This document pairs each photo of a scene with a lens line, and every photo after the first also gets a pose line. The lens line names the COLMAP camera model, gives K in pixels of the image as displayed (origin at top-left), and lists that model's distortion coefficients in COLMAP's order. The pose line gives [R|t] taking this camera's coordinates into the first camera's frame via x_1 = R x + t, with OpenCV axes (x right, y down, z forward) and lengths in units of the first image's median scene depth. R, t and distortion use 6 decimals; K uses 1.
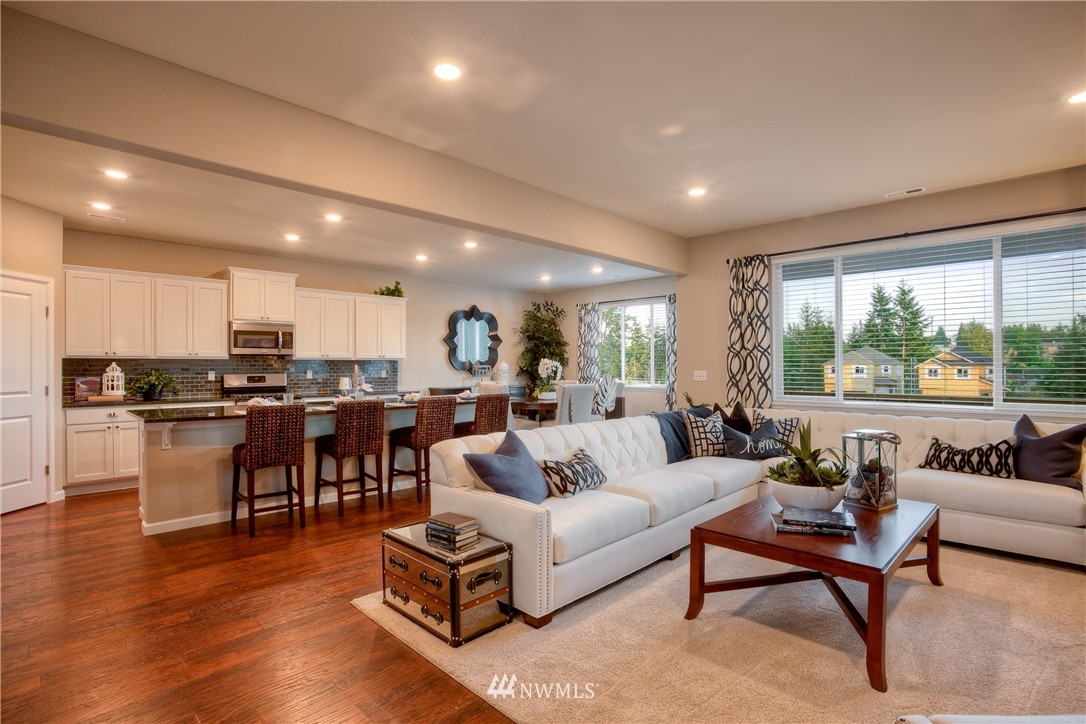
lens RADIAL K [[526.7, 0, 547.2], [0, 526.7, 366.9], [0, 0, 1]] dist [-0.035581, 0.009777]
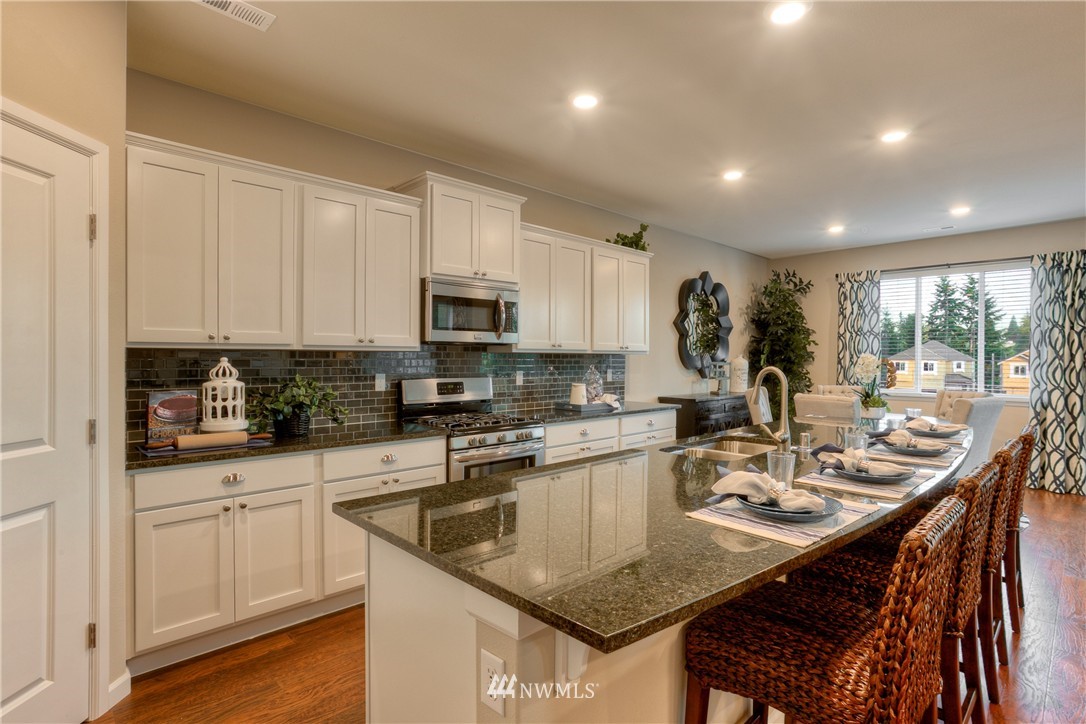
lens RADIAL K [[526.7, 0, 527.2], [0, 526.7, 360.9], [0, 0, 1]] dist [-0.035581, 0.009777]
pose [[0.998874, 0.009500, -0.046482, -0.483149], [-0.009250, 0.999942, 0.005601, -0.009438], [0.046533, -0.005165, 0.998903, 0.482867]]
